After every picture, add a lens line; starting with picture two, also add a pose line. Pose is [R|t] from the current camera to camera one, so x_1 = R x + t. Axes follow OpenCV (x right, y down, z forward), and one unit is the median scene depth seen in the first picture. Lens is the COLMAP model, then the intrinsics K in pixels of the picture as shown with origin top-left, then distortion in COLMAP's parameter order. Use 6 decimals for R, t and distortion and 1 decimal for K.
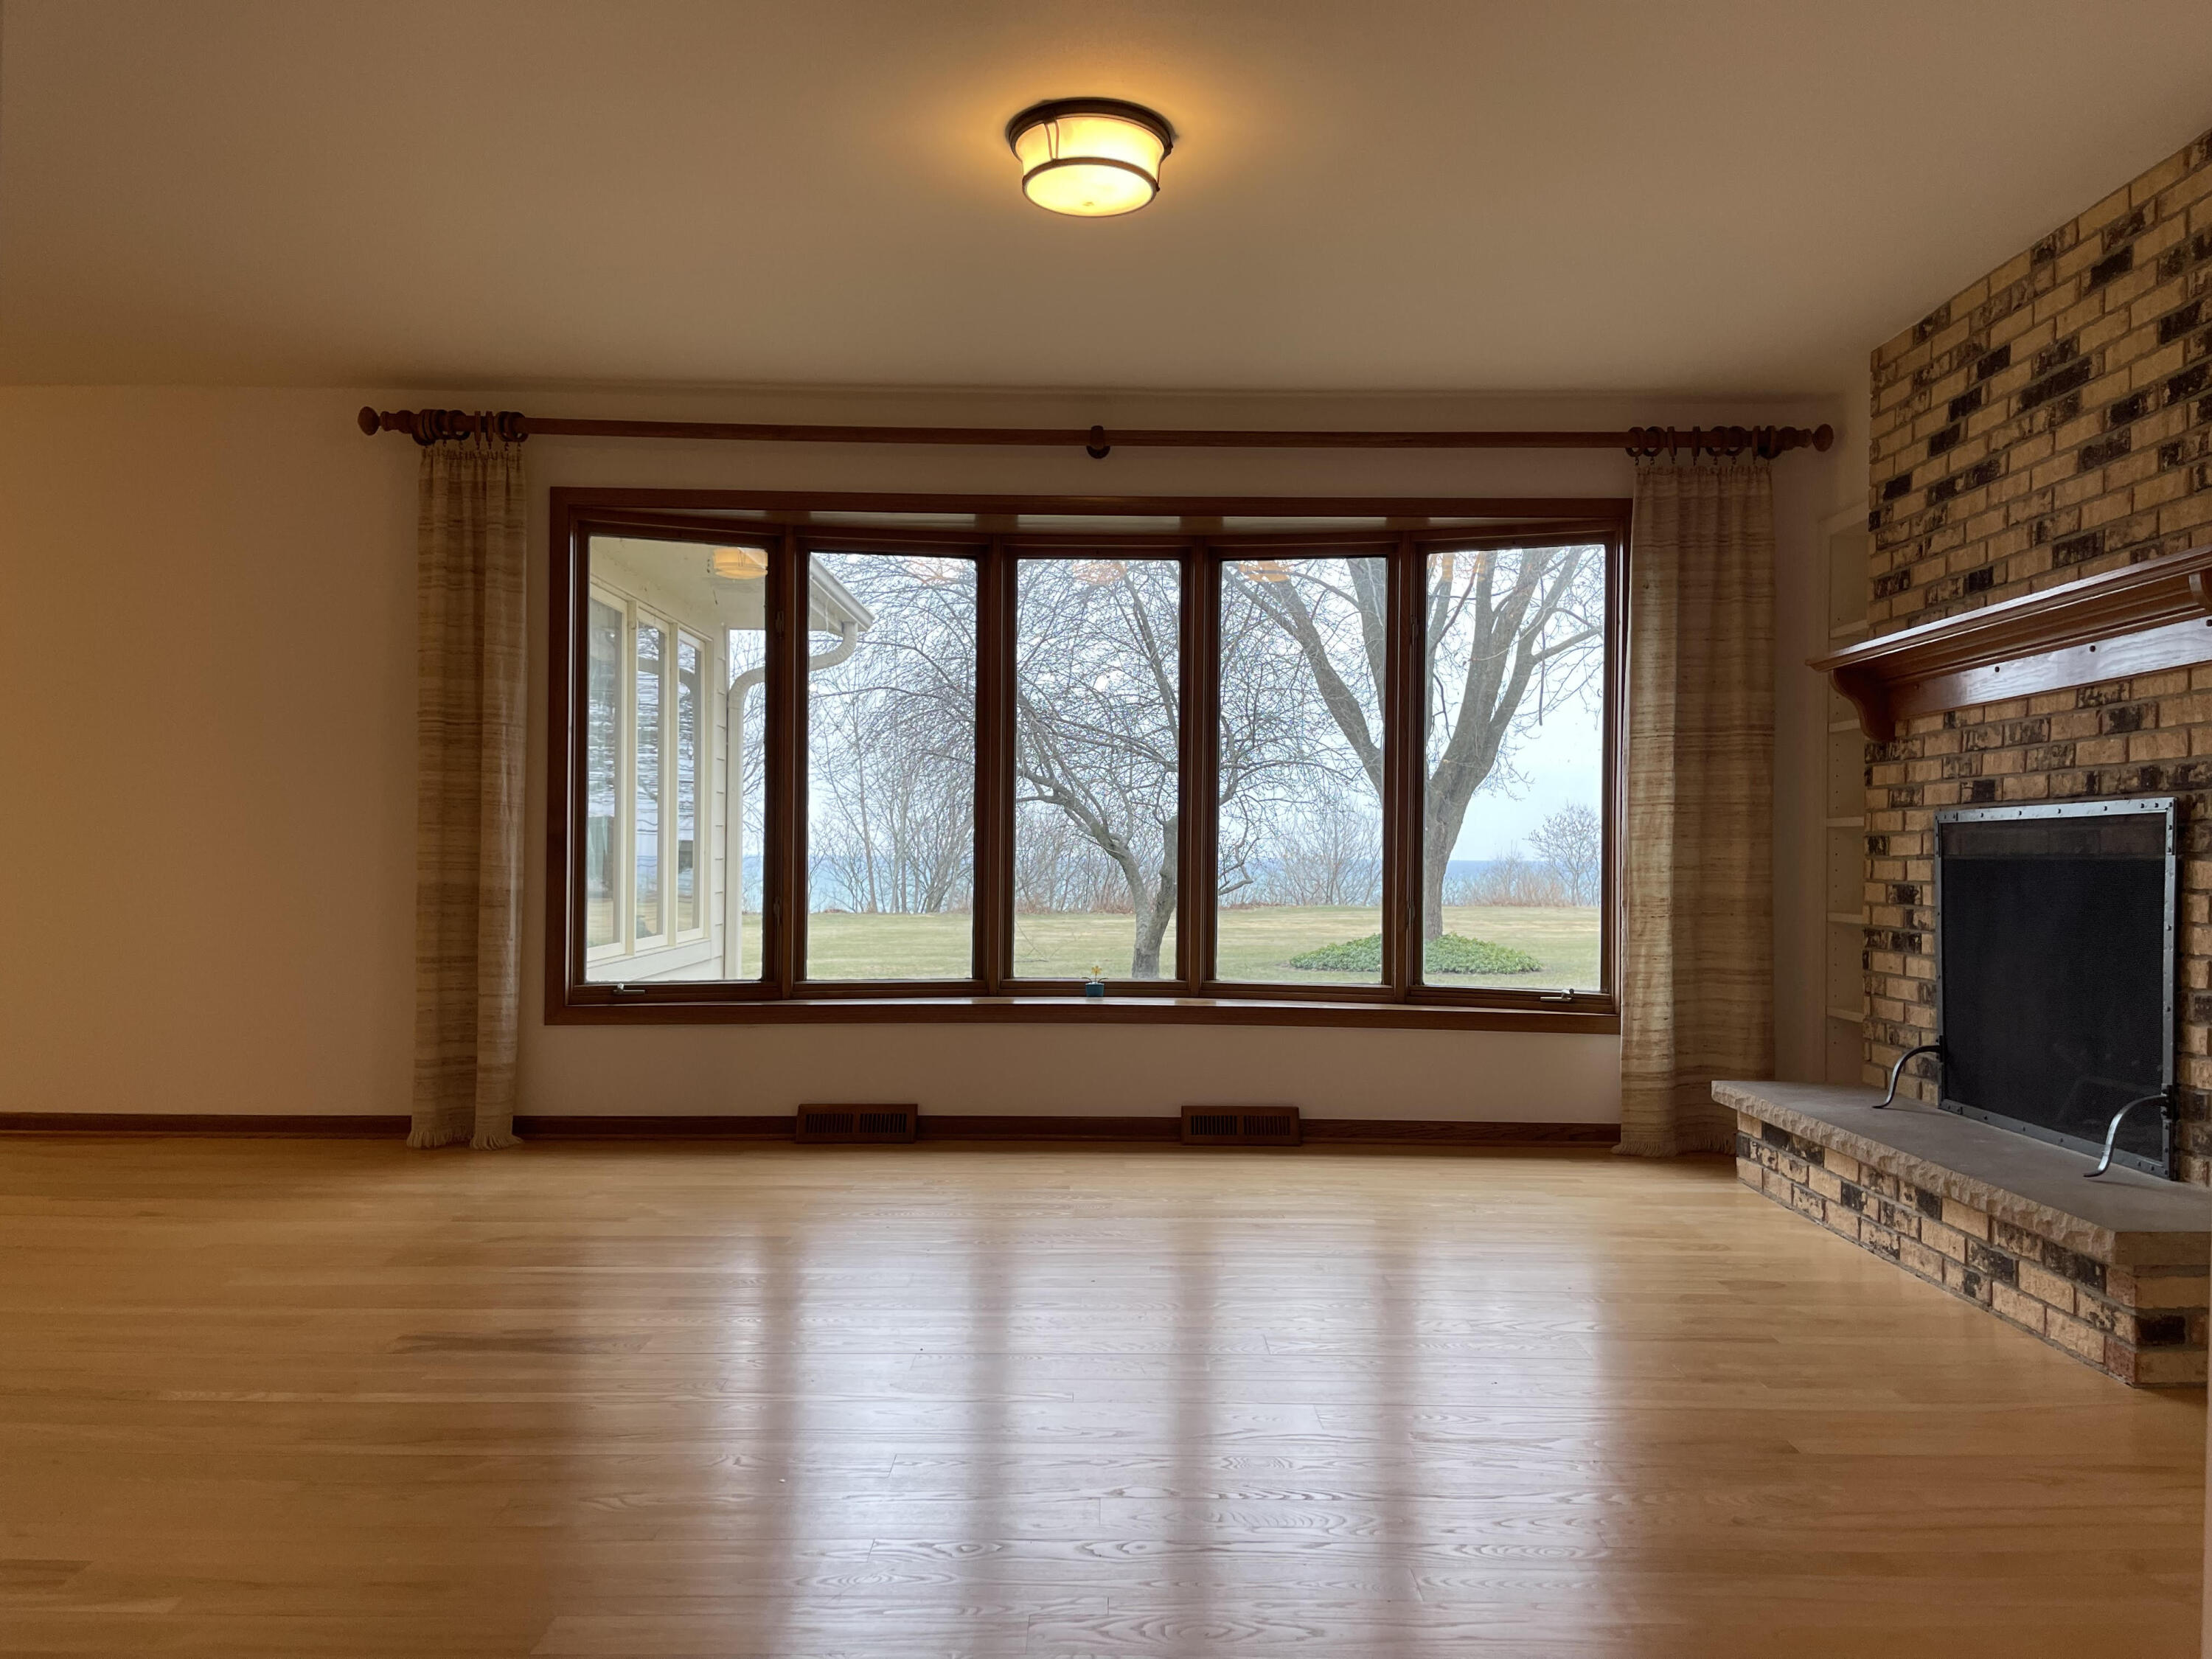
lens RADIAL K [[1660.0, 0, 1107.5], [0, 1660.0, 846.1], [0, 0, 1]] dist [0.090088, -0.128820]
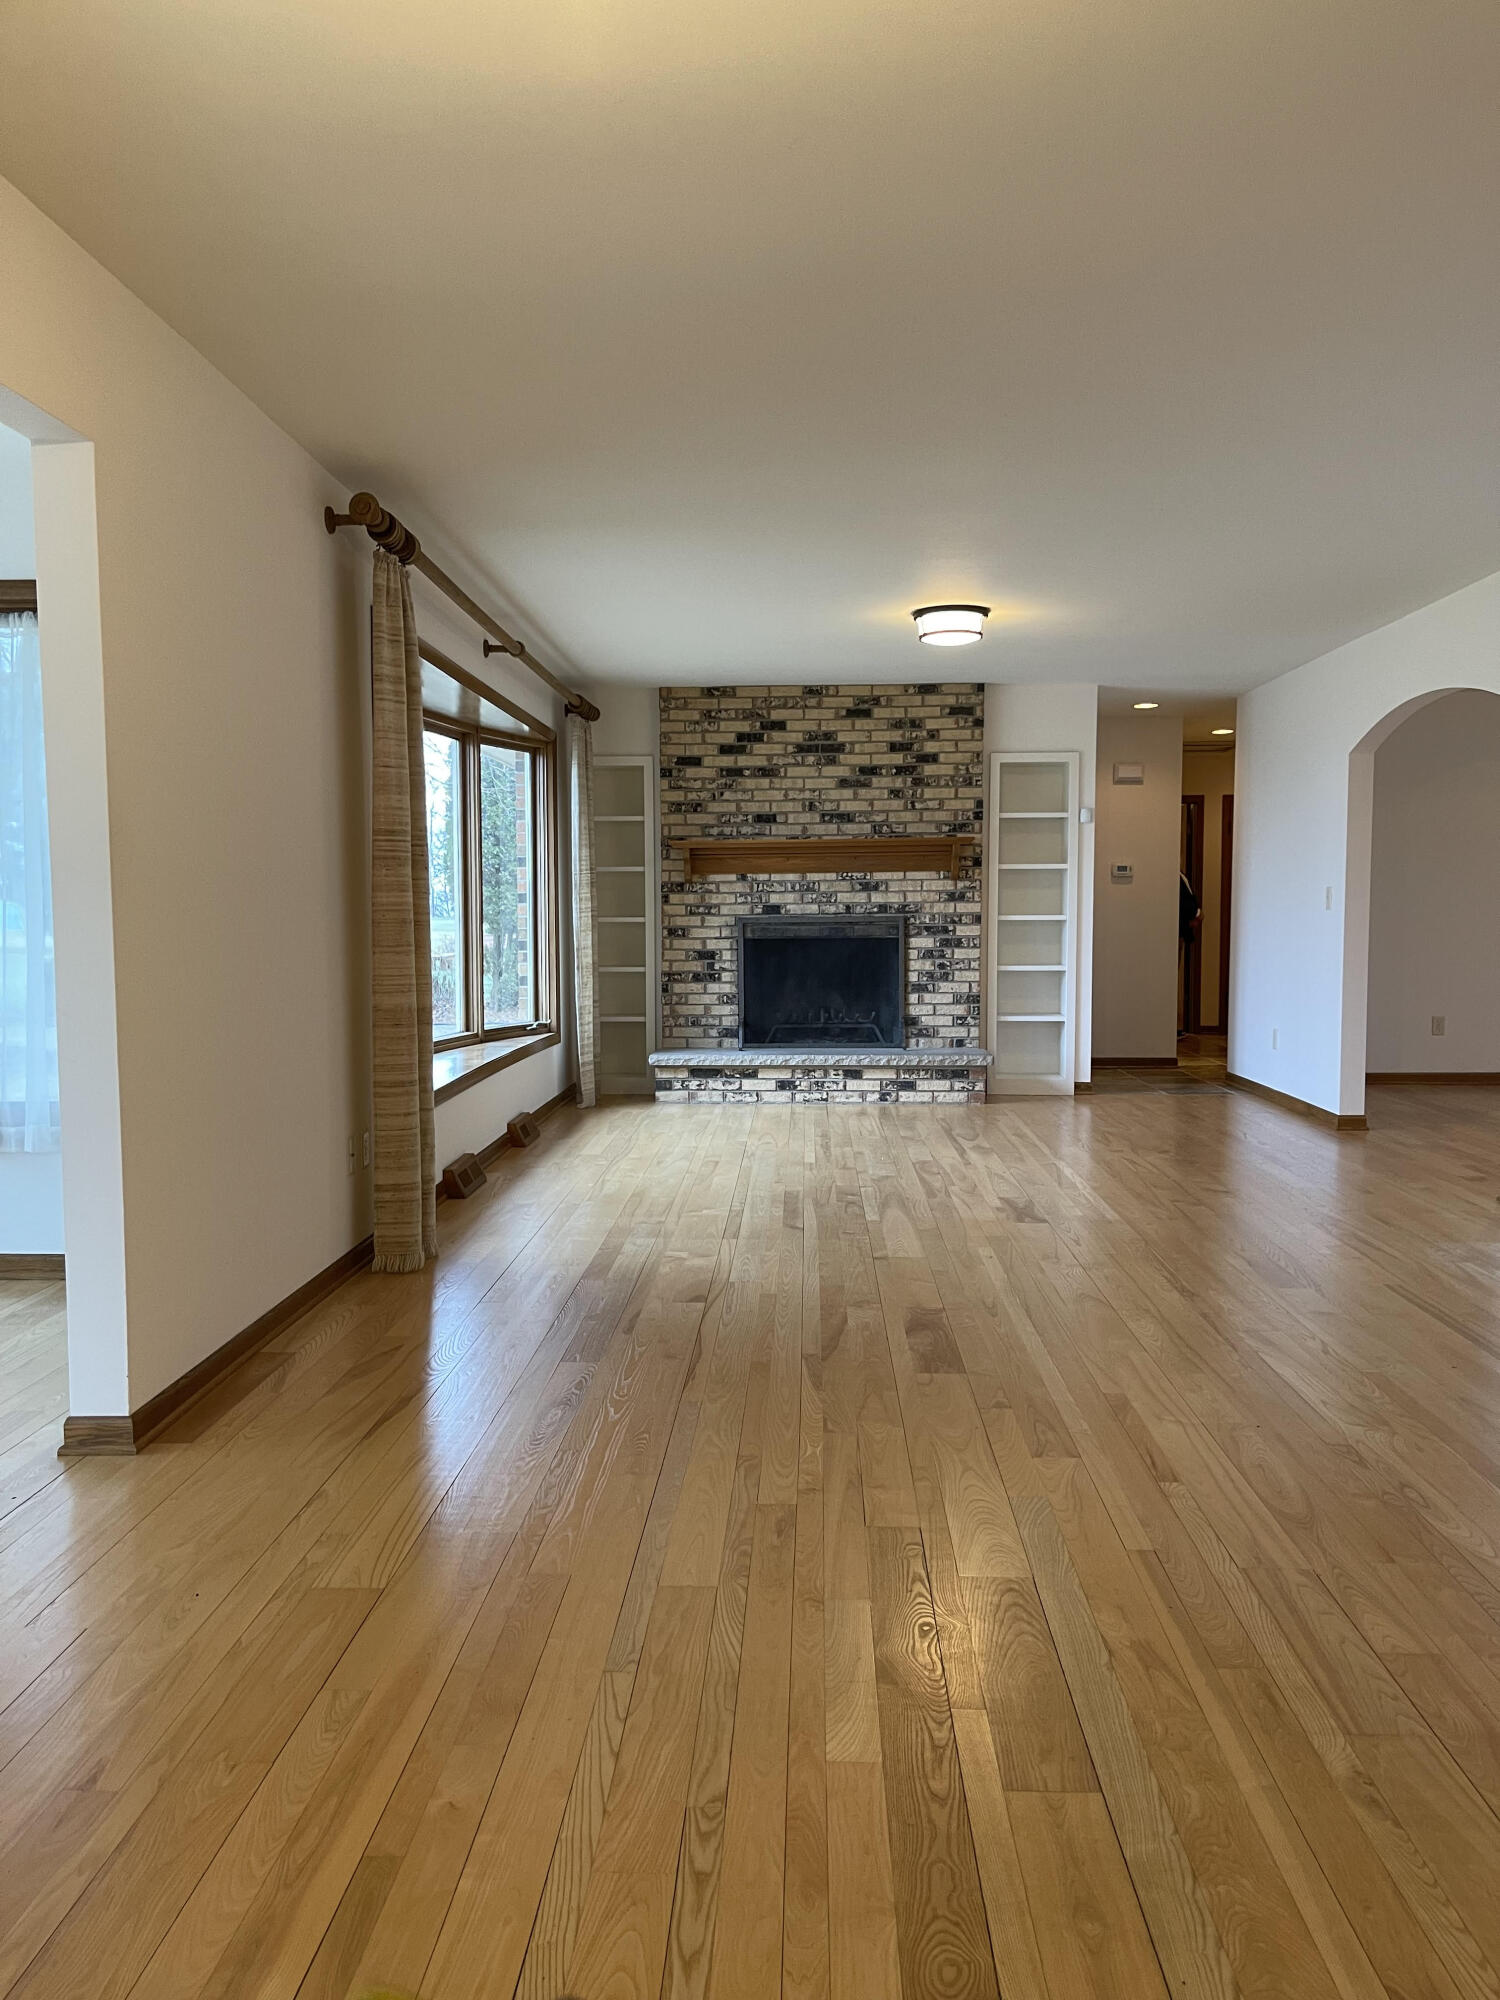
lens RADIAL K [[1500.9, 0, 750.0], [0, 1500.9, 1033.9], [0, 0, 1]] dist [0.090088, -0.128820]
pose [[0.039528, -0.090616, 0.995101, -1.544897], [0.000127, 0.995880, 0.090682, -0.048569], [-0.999218, -0.003458, 0.039376, 0.918590]]
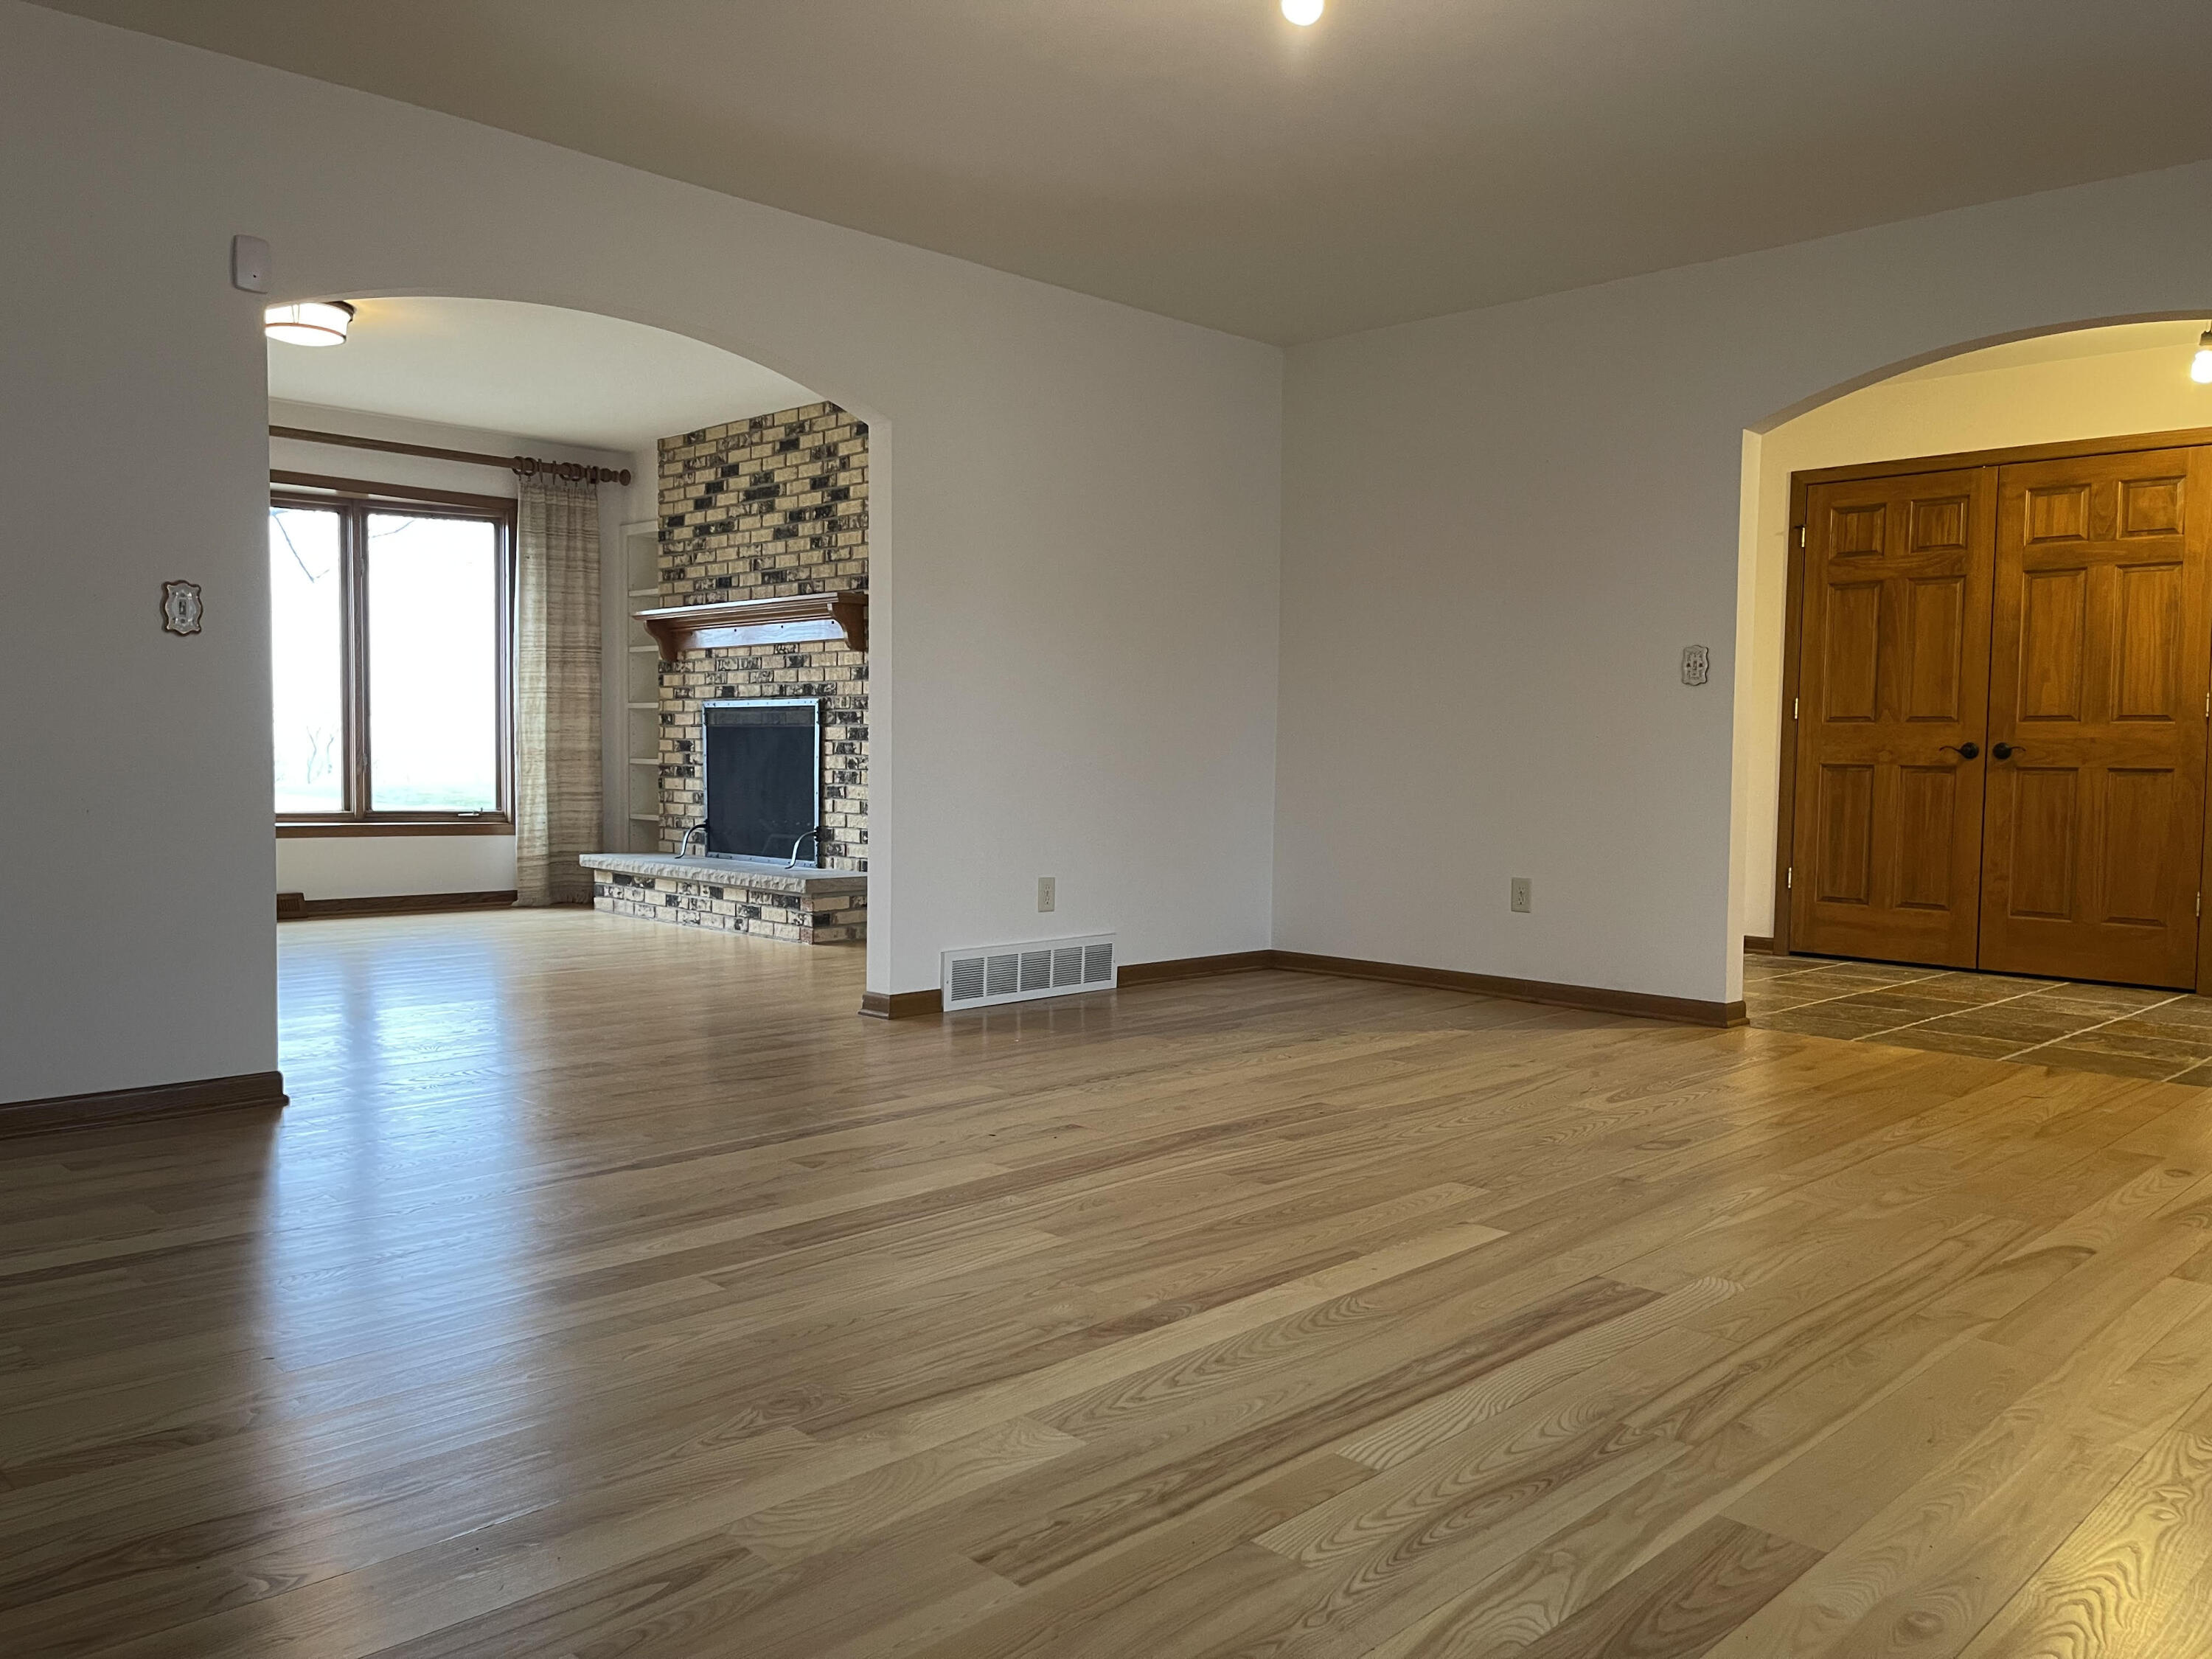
lens RADIAL K [[1660.0, 0, 1107.5], [0, 1660.0, 846.1], [0, 0, 1]] dist [0.090088, -0.128820]
pose [[0.707137, -0.041373, 0.705865, -0.530522], [-0.009967, 0.997604, 0.068458, 0.008919], [-0.707006, -0.055444, 0.705030, -0.672233]]
